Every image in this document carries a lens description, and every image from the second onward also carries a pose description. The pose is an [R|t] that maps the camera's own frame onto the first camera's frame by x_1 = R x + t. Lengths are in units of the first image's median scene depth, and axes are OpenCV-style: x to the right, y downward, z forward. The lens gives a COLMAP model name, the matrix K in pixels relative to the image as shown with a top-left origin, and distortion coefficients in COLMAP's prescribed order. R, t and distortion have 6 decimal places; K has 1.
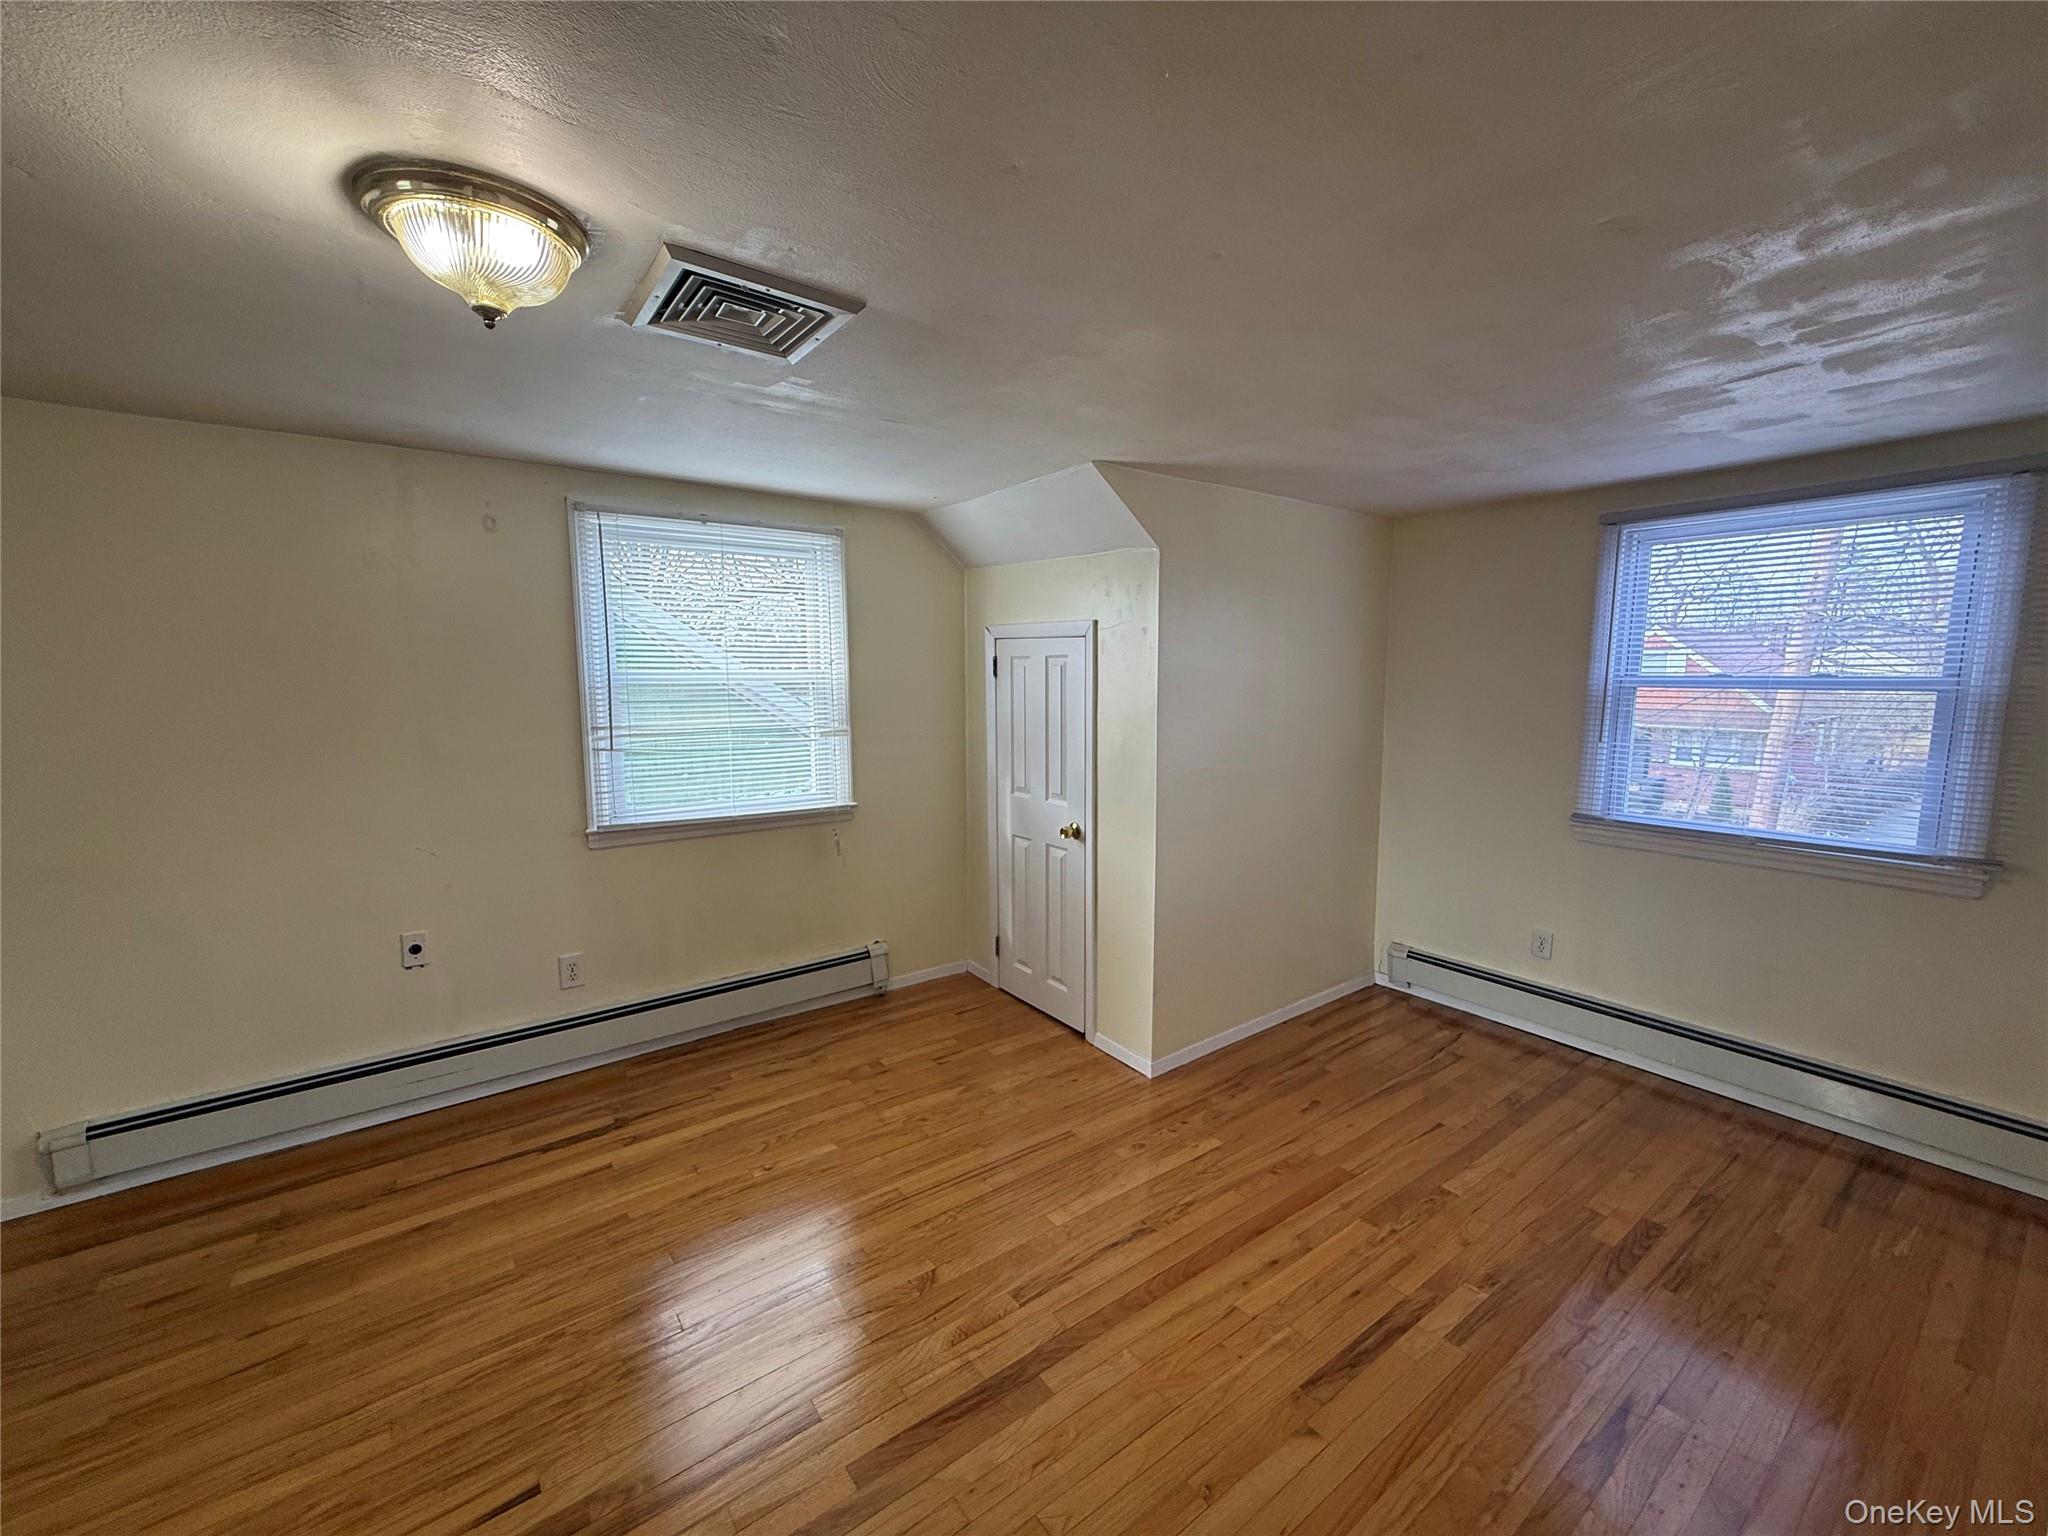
lens RADIAL K [[820.9, 0, 1019.7], [0, 820.9, 764.2], [0, 0, 1]] dist [0.007506, -0.000496]
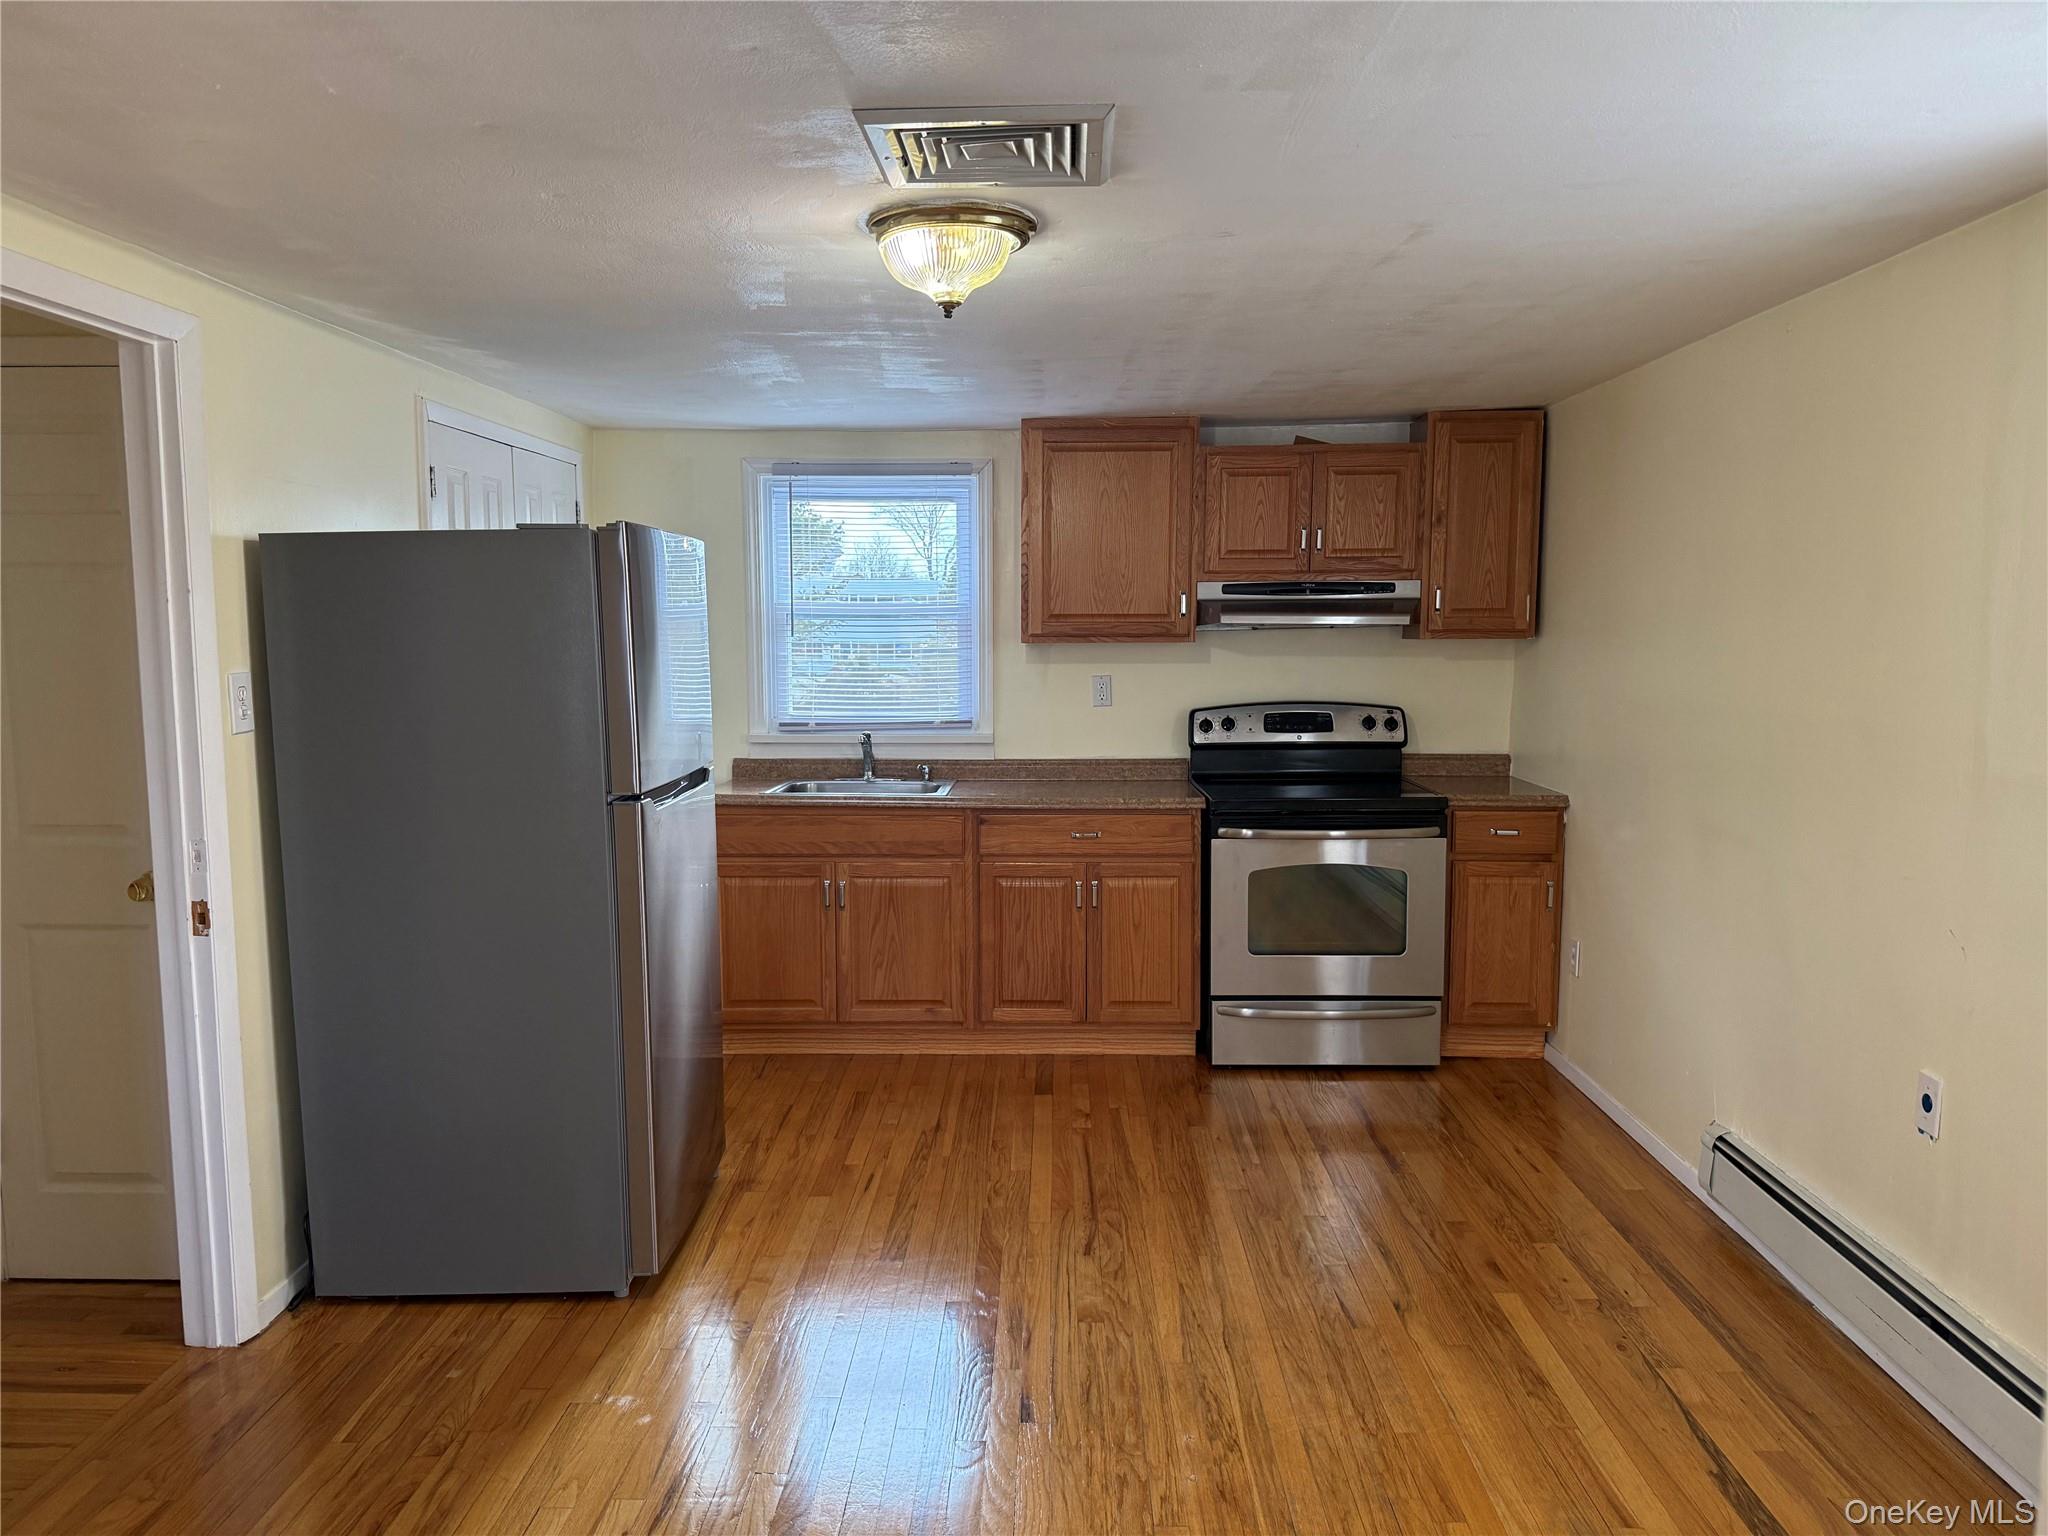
lens RADIAL K [[1441.2, 0, 1024.0], [0, 1441.2, 768.0], [0, 0, 1]] dist [0.094108, -0.140498]
pose [[-0.614832, 0.085996, -0.783956, 0.463806], [-0.089271, 0.980060, 0.177520, -0.138712], [0.783589, 0.179129, -0.594895, 1.181005]]
